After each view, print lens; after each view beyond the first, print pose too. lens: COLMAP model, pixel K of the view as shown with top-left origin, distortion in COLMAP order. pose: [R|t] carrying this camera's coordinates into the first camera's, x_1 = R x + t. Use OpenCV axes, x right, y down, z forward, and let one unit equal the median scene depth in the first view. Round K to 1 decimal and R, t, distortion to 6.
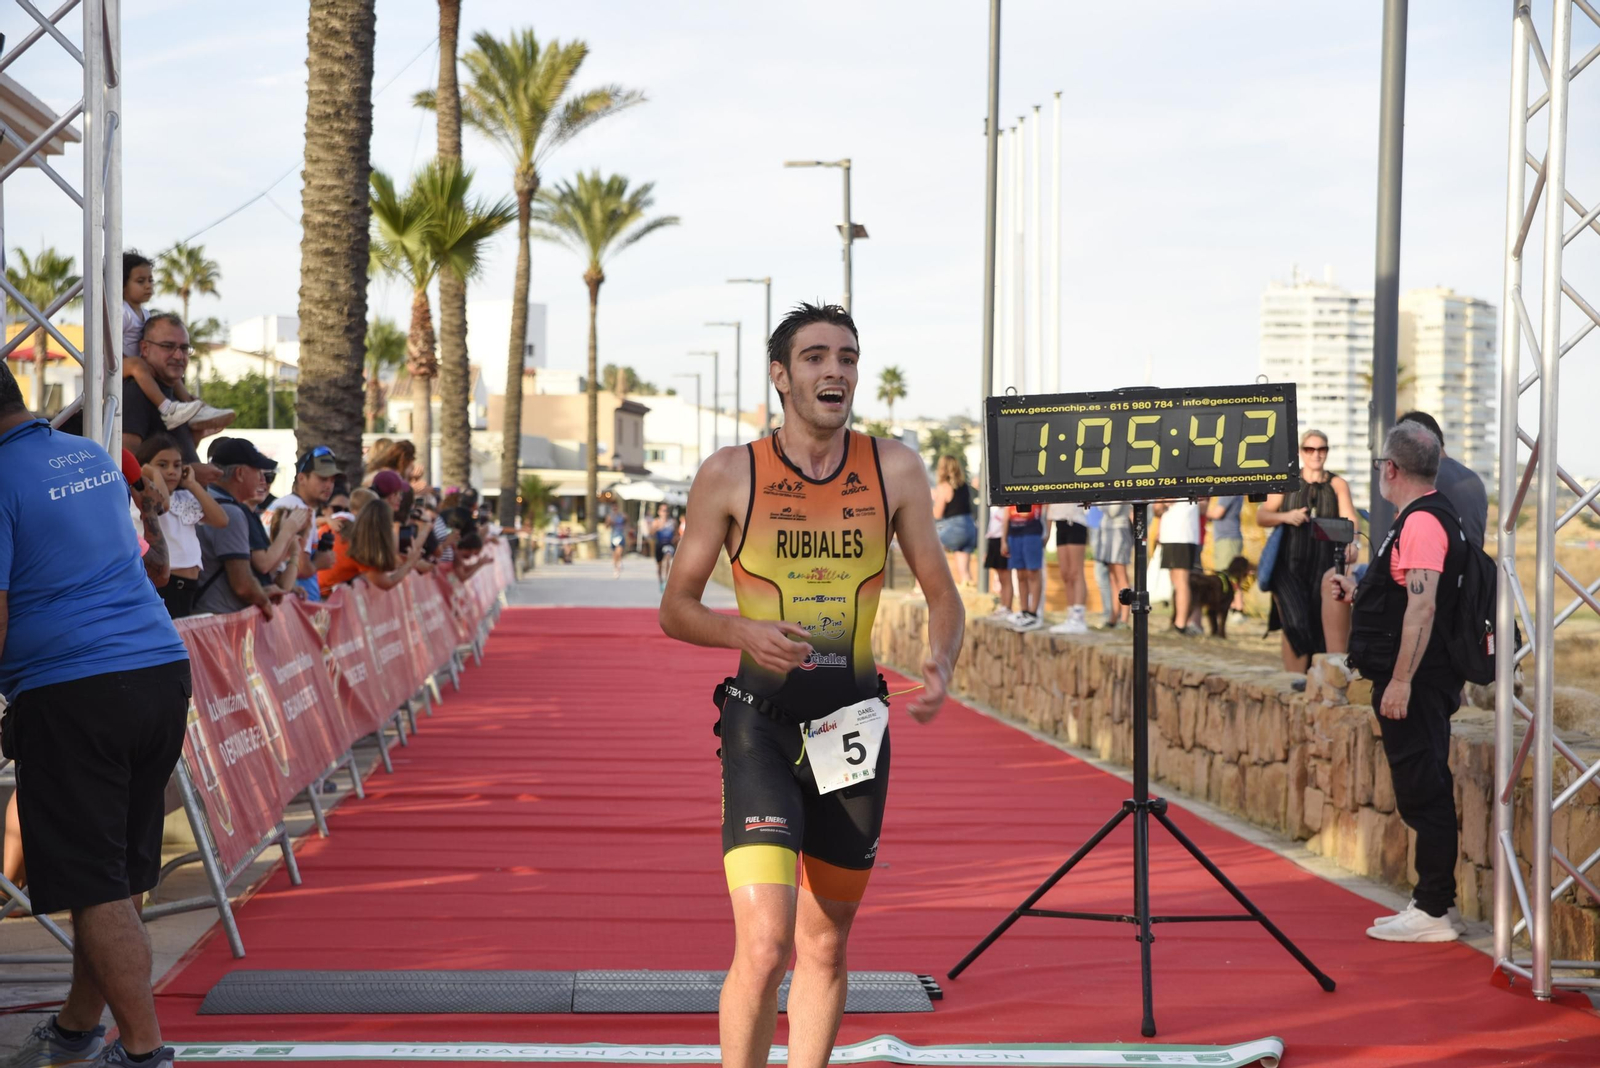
lens RADIAL K [[3077.7, 0, 804.5], [0, 3077.7, 535.0], [0, 0, 1]] dist [0.322689, 0.000000]
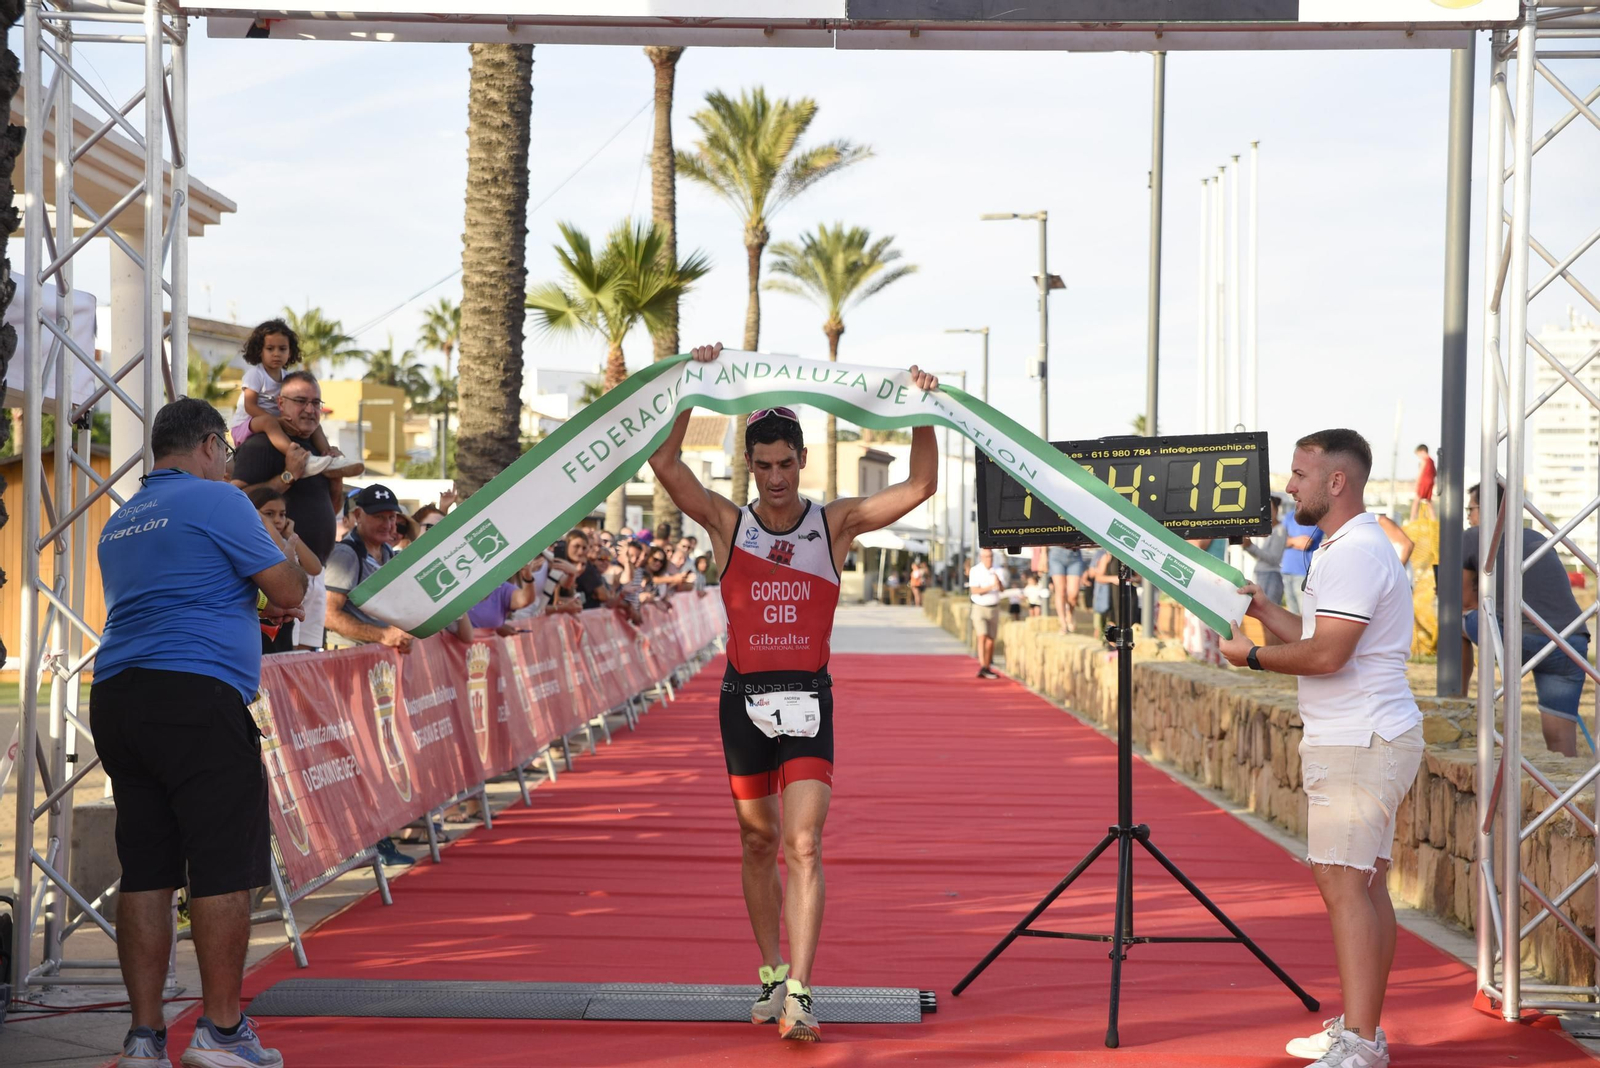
lens RADIAL K [[3077.7, 0, 798.8], [0, 3077.7, 535.7], [0, 0, 1]] dist [0.322689, 0.000000]
pose [[0.995962, -0.001028, -0.089772, 0.046411], [-0.000363, 0.999880, -0.015482, 0.001395], [0.089777, 0.015452, 0.995842, -0.032250]]
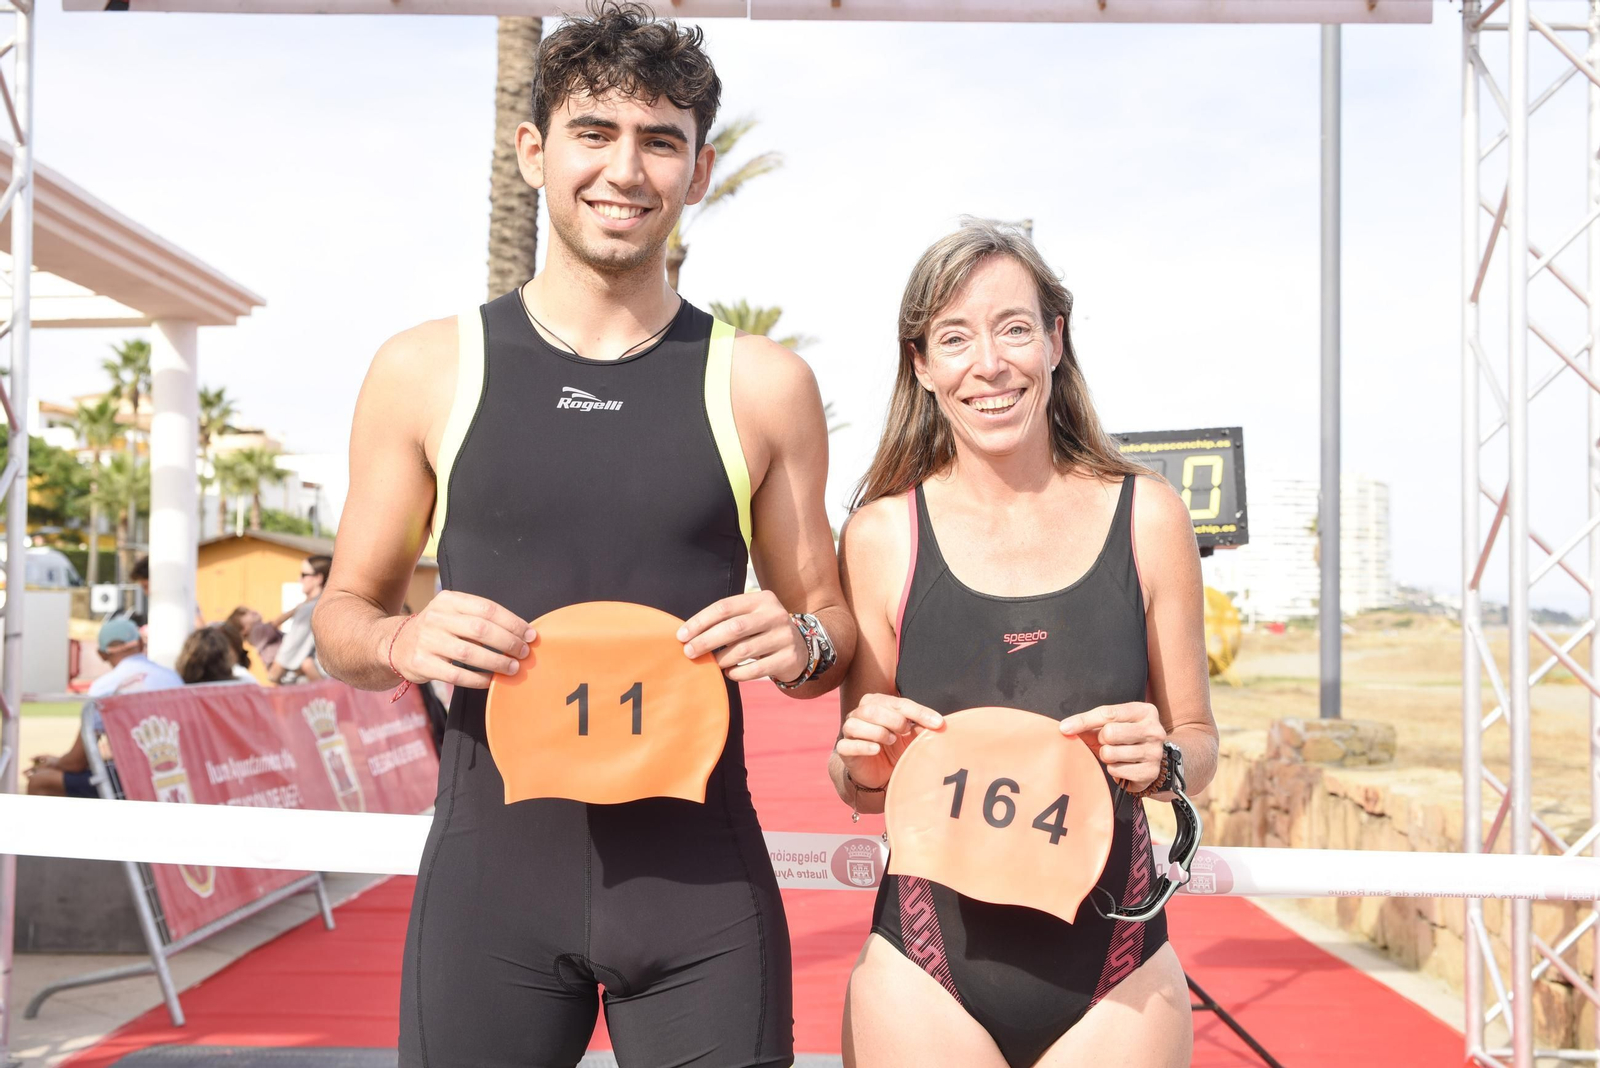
lens RADIAL K [[1921.4, 0, 796.6], [0, 1921.4, 543.4], [0, 0, 1]] dist [0.070811, 0.000000]
pose [[0.996743, -0.007639, -0.080287, 0.035607], [0.003822, 0.998860, -0.047586, 0.006065], [0.080559, 0.047124, 0.995635, 0.208547]]
